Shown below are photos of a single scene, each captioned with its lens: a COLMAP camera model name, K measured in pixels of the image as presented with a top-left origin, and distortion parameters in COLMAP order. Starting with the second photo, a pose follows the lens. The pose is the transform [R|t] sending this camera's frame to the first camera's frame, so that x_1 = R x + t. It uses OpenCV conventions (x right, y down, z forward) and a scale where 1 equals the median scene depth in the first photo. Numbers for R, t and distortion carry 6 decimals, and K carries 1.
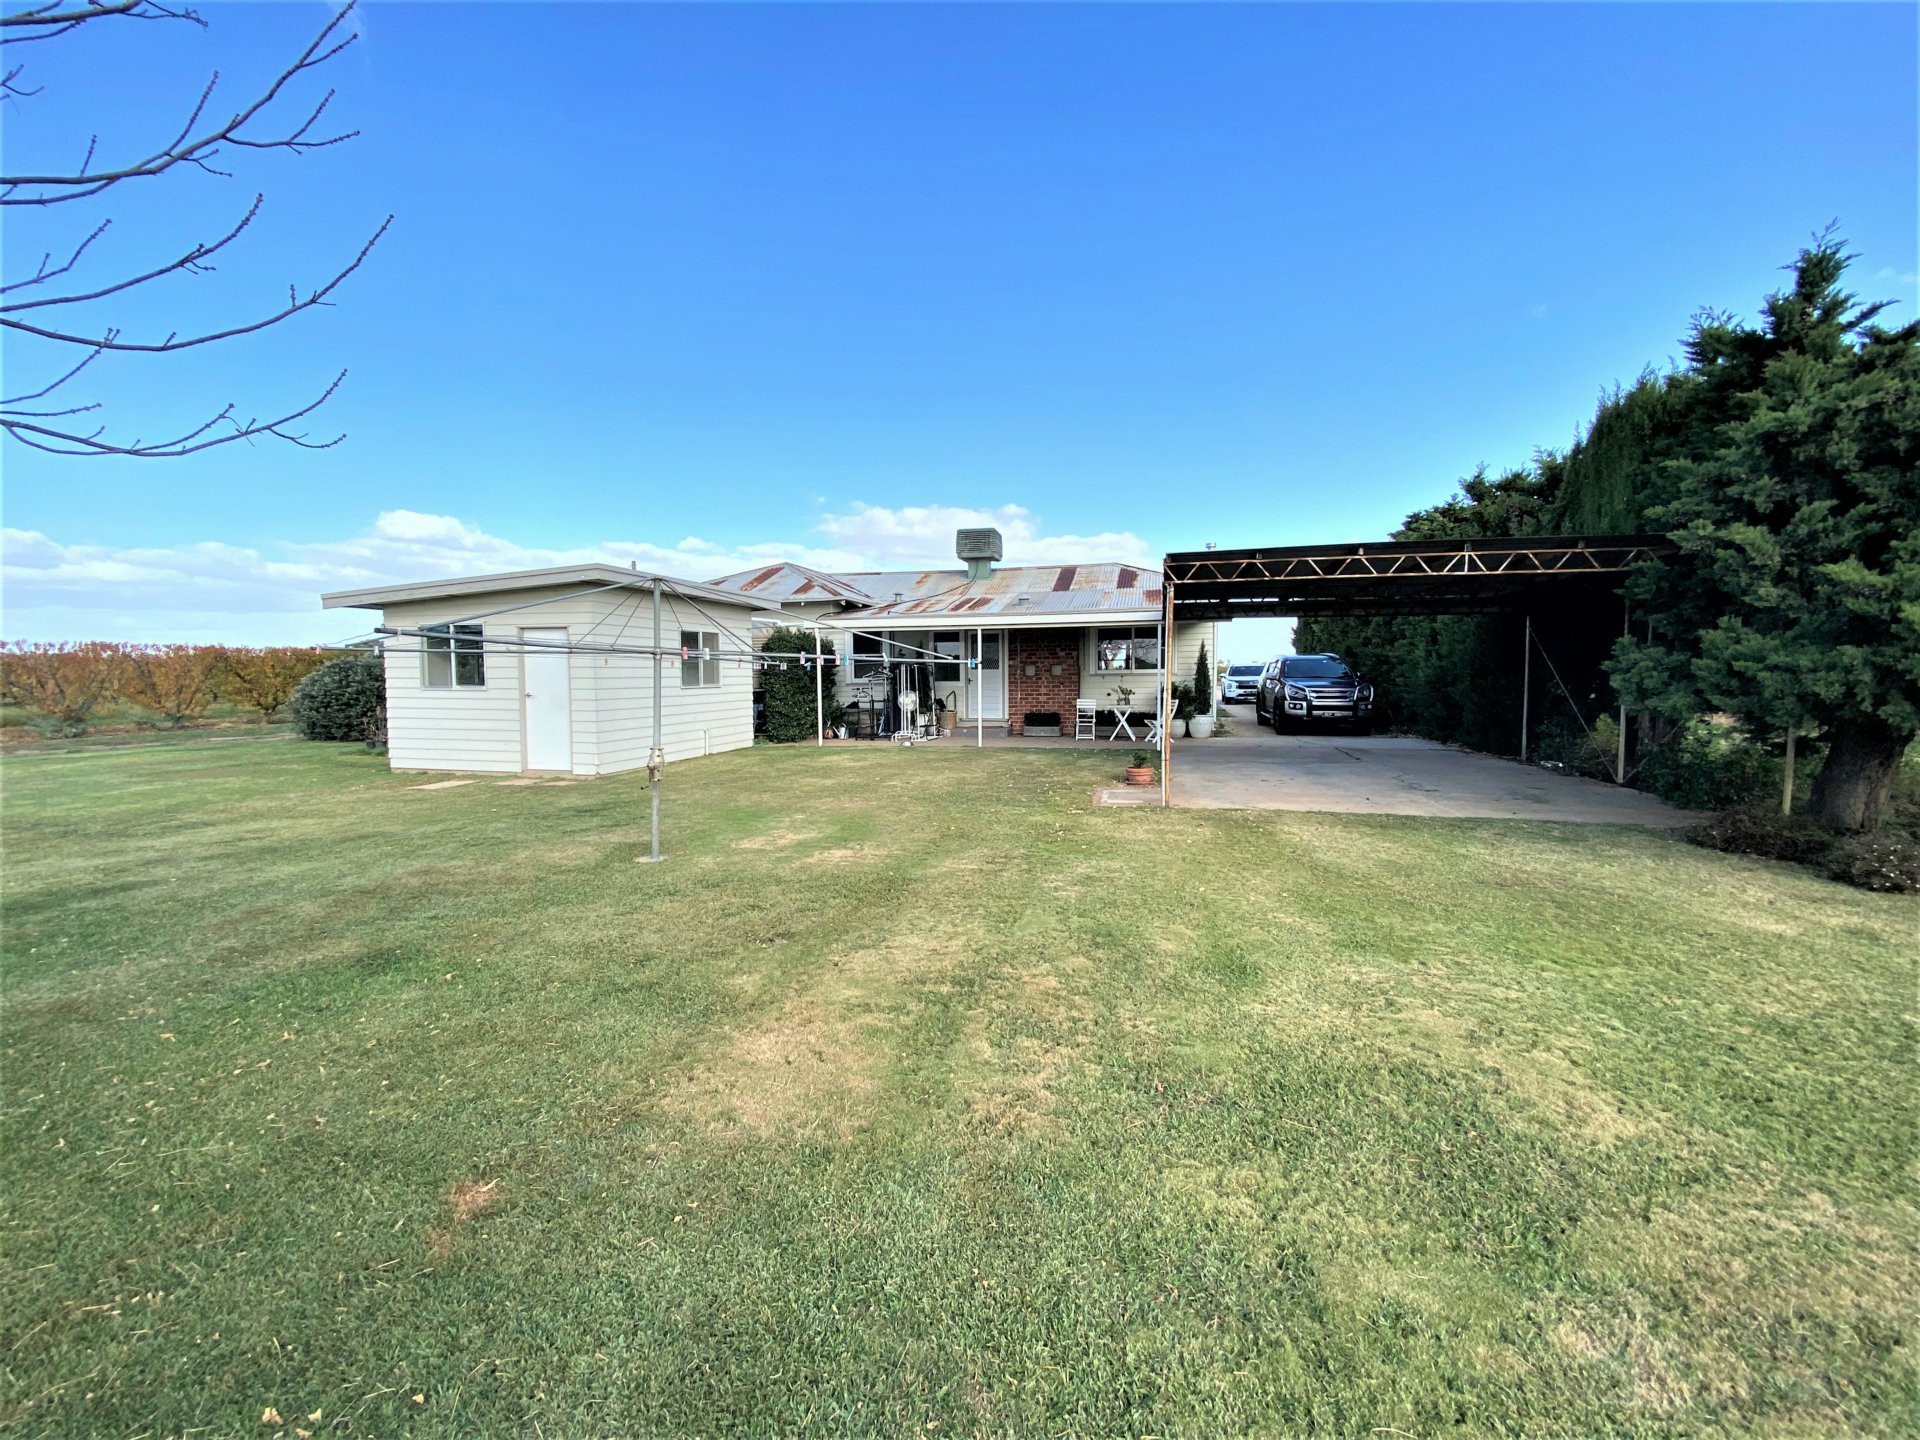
lens RADIAL K [[790.6, 0, 960.0], [0, 790.6, 720.0], [0, 0, 1]] dist [0.000863, -0.012988]
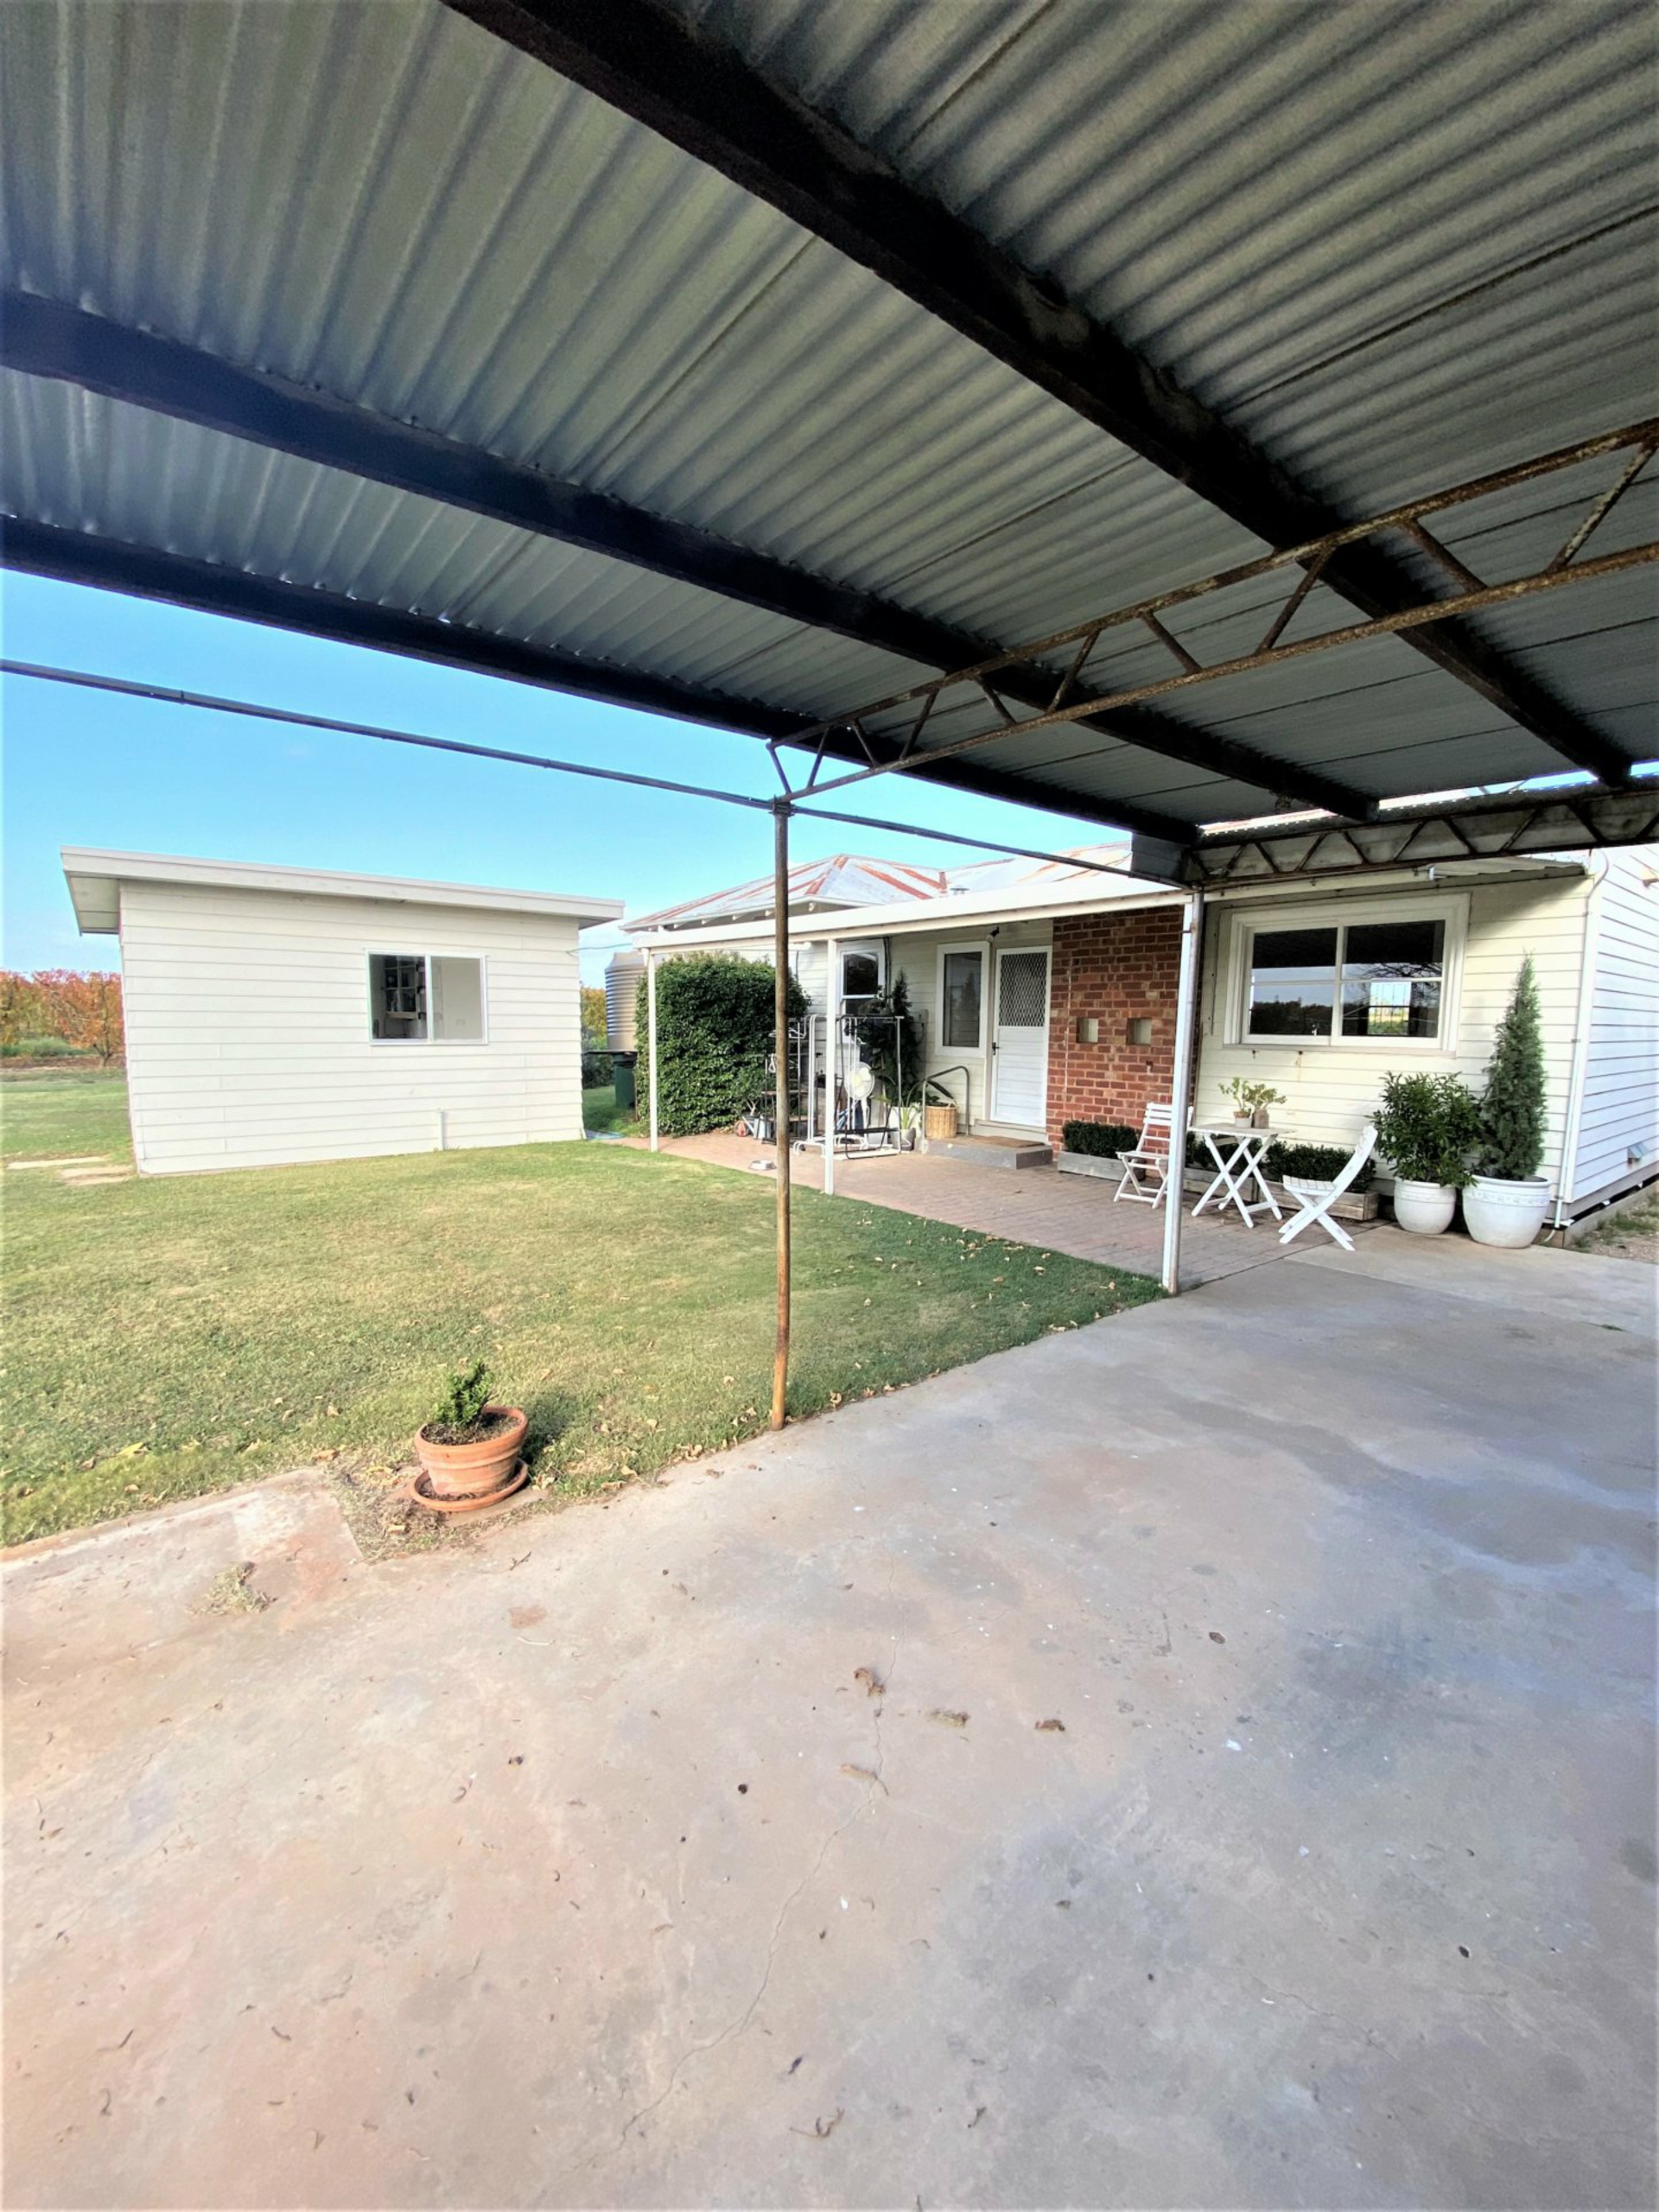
lens RADIAL K [[910.8, 0, 837.3], [0, 910.8, 1114.8], [0, 0, 1]] dist [0.000863, -0.012988]
pose [[0.788640, 0.084526, -0.609017, 0.314990], [-0.055882, 0.996260, 0.065908, -0.042755], [0.612310, -0.017945, 0.790414, 0.513810]]
